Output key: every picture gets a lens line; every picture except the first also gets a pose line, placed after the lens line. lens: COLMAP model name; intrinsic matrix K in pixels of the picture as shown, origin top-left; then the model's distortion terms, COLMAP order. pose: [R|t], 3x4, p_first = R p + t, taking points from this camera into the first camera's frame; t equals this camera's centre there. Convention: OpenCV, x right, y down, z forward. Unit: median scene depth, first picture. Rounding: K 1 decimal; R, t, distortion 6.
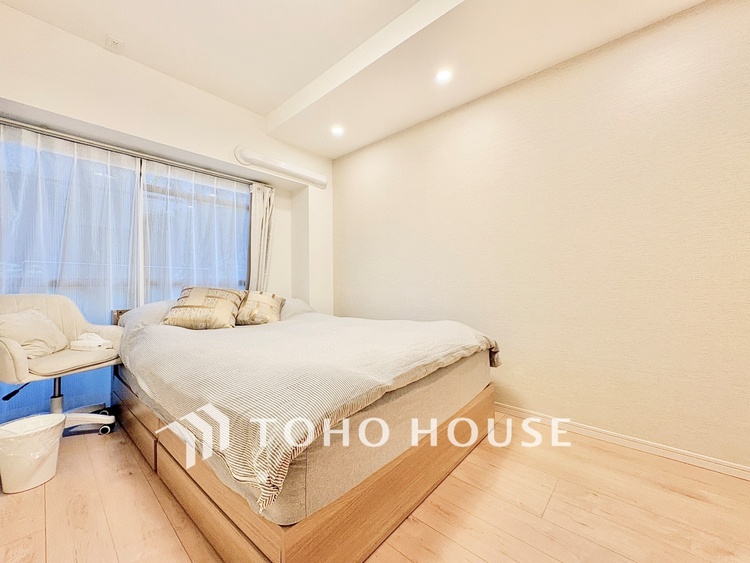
lens RADIAL K [[299.0, 0, 375.0], [0, 299.0, 281.5], [0, 0, 1]] dist [0.000372, 0.000202]
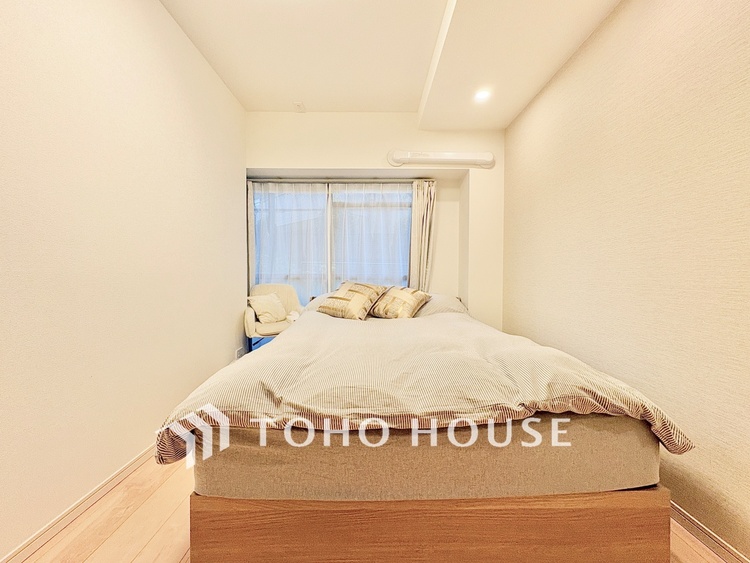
lens RADIAL K [[299.0, 0, 375.0], [0, 299.0, 281.5], [0, 0, 1]] dist [0.000372, 0.000202]
pose [[0.673177, 0.027912, -0.738954, 0.299998], [-0.003410, 0.999394, 0.034643, -0.020507], [0.739473, -0.020801, 0.672865, 0.219070]]
